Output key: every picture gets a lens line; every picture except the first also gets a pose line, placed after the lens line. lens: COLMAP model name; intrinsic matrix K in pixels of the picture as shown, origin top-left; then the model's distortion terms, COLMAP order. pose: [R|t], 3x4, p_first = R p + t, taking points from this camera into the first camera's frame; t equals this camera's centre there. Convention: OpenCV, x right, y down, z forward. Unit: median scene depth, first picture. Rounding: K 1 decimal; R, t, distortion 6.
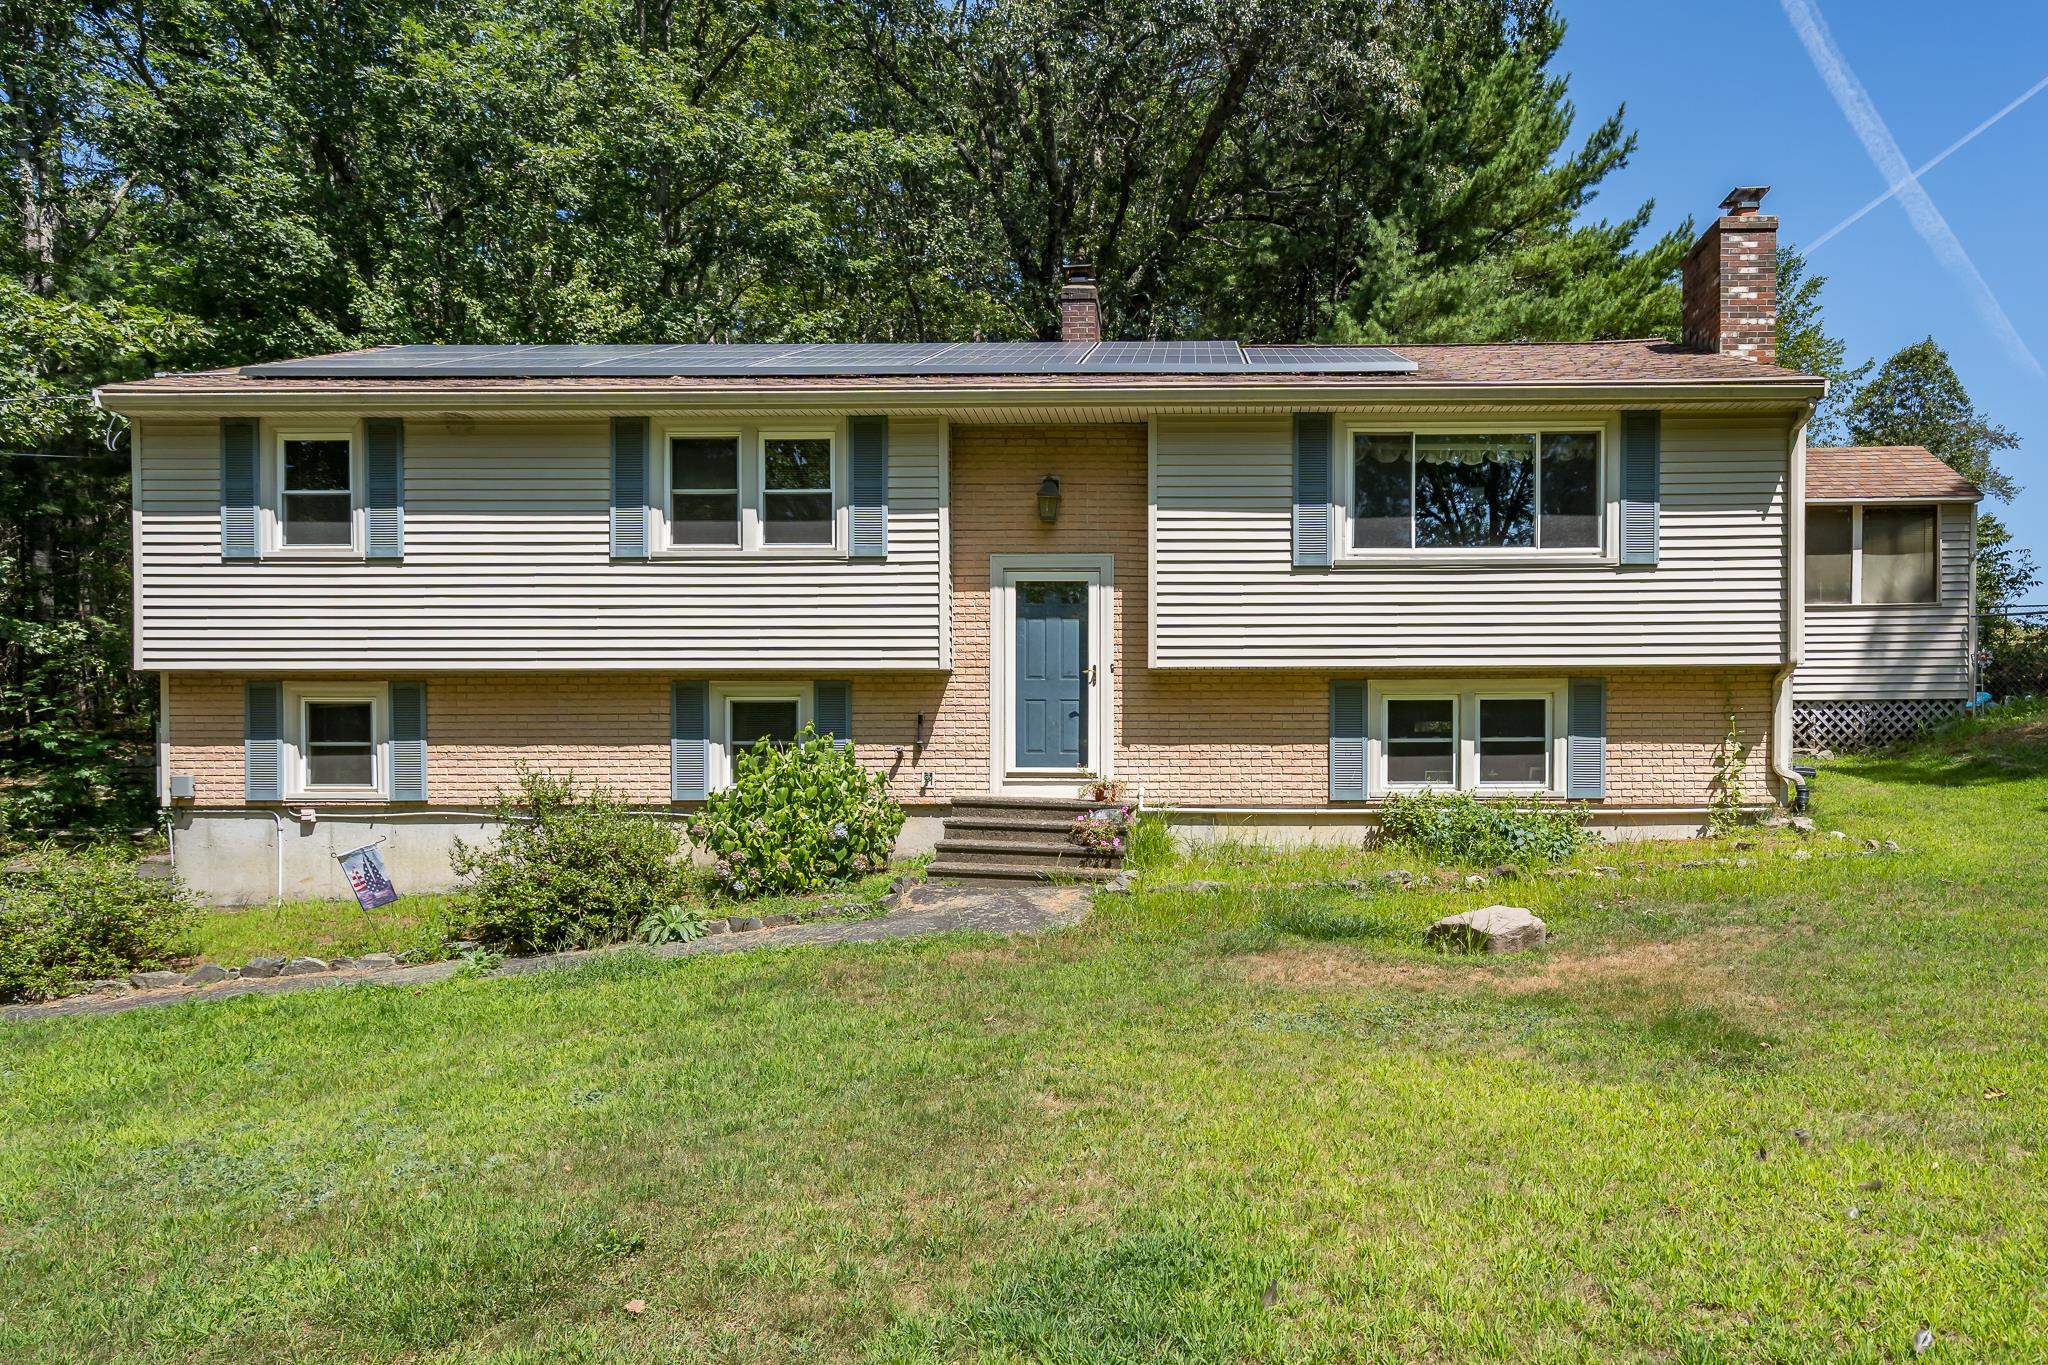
lens RADIAL K [[1305.5, 0, 1164.7], [0, 1305.5, 818.0], [0, 0, 1]] dist [0.003353, 0.001256]
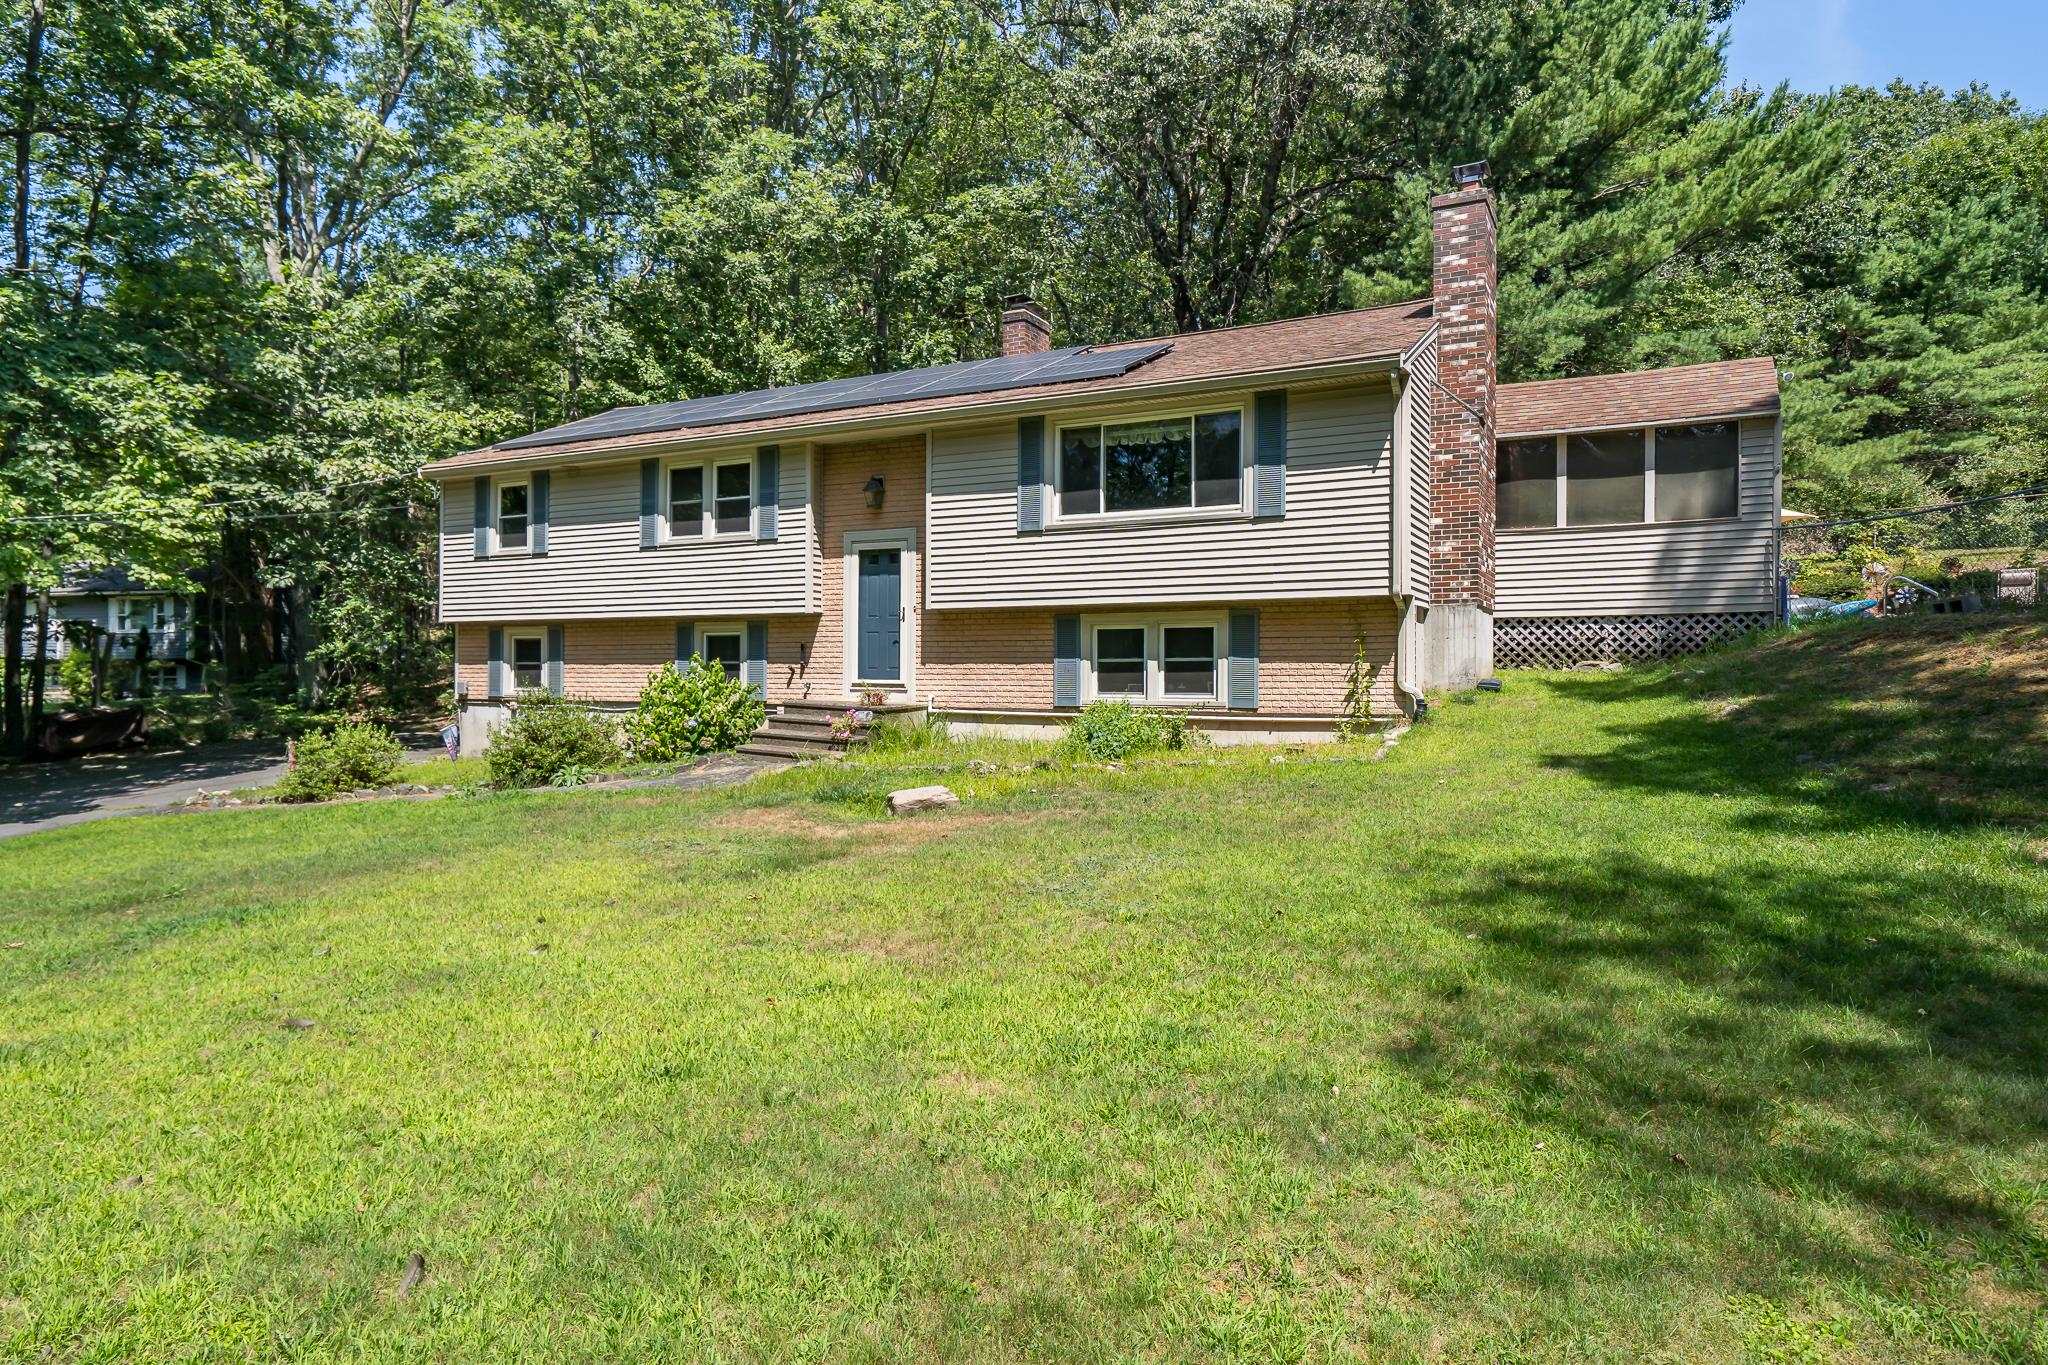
lens RADIAL K [[1210.0, 0, 1024.0], [0, 1210.0, 682.5], [0, 0, 1]] dist [0.001078, 0.000507]
pose [[0.892508, 0.006345, -0.450987, 0.649626], [-0.014149, 0.999803, -0.013935, -0.020069], [0.450810, 0.018819, 0.892422, -0.102088]]
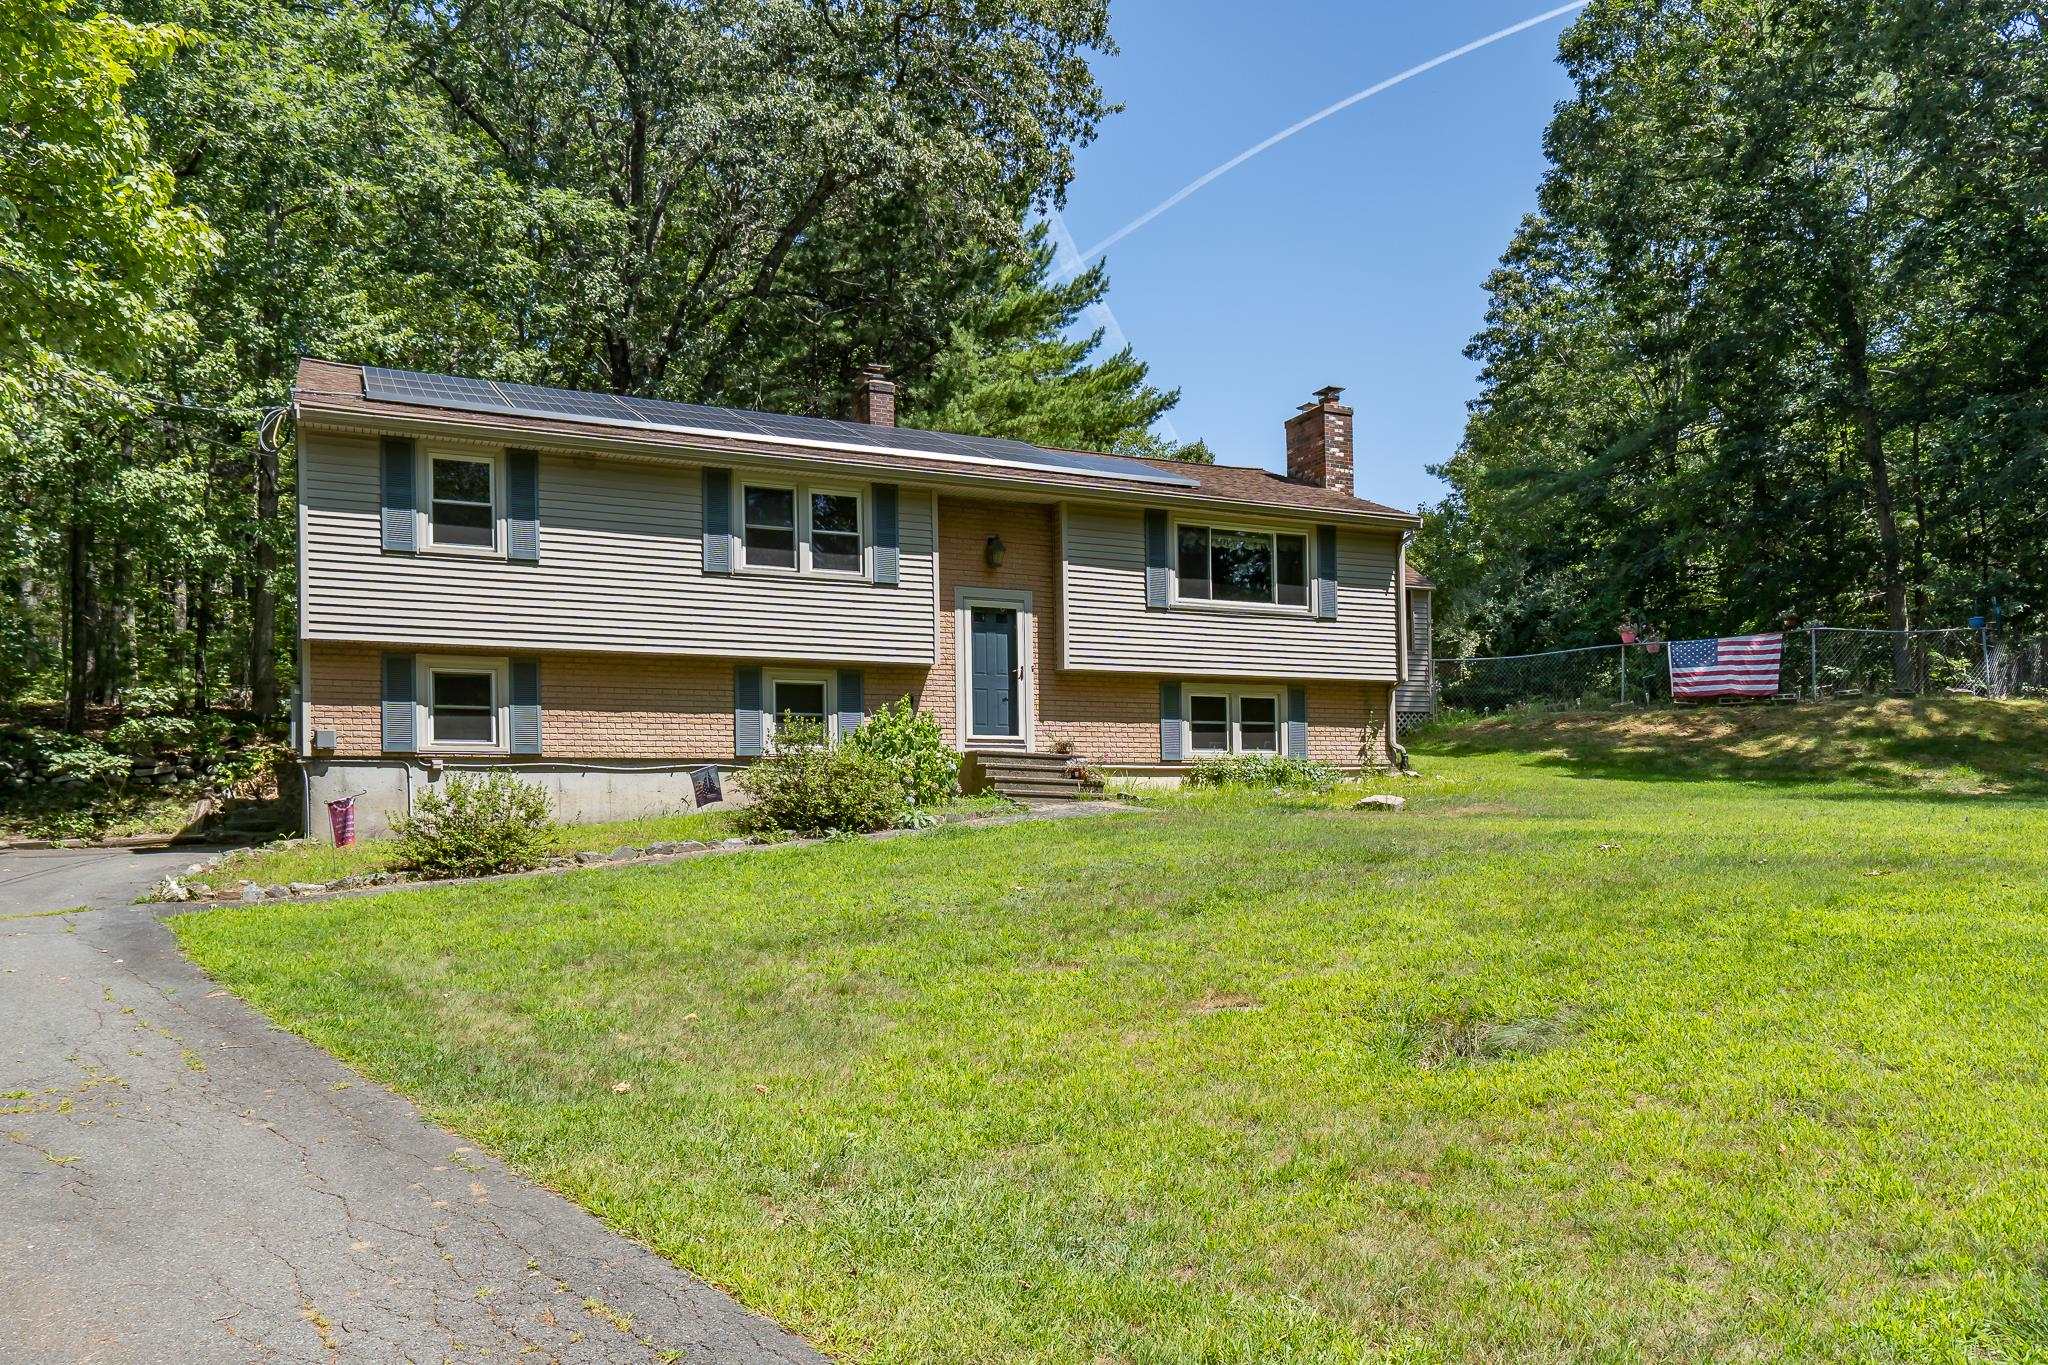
lens RADIAL K [[1404.8, 0, 1006.2], [0, 1404.8, 830.7], [0, 0, 1]] dist [0.006054, 0.000143]
pose [[0.902390, -0.011809, 0.430759, -0.751263], [0.025246, 0.999356, -0.025491, 0.107035], [-0.430180, 0.033878, 0.902107, -0.407645]]
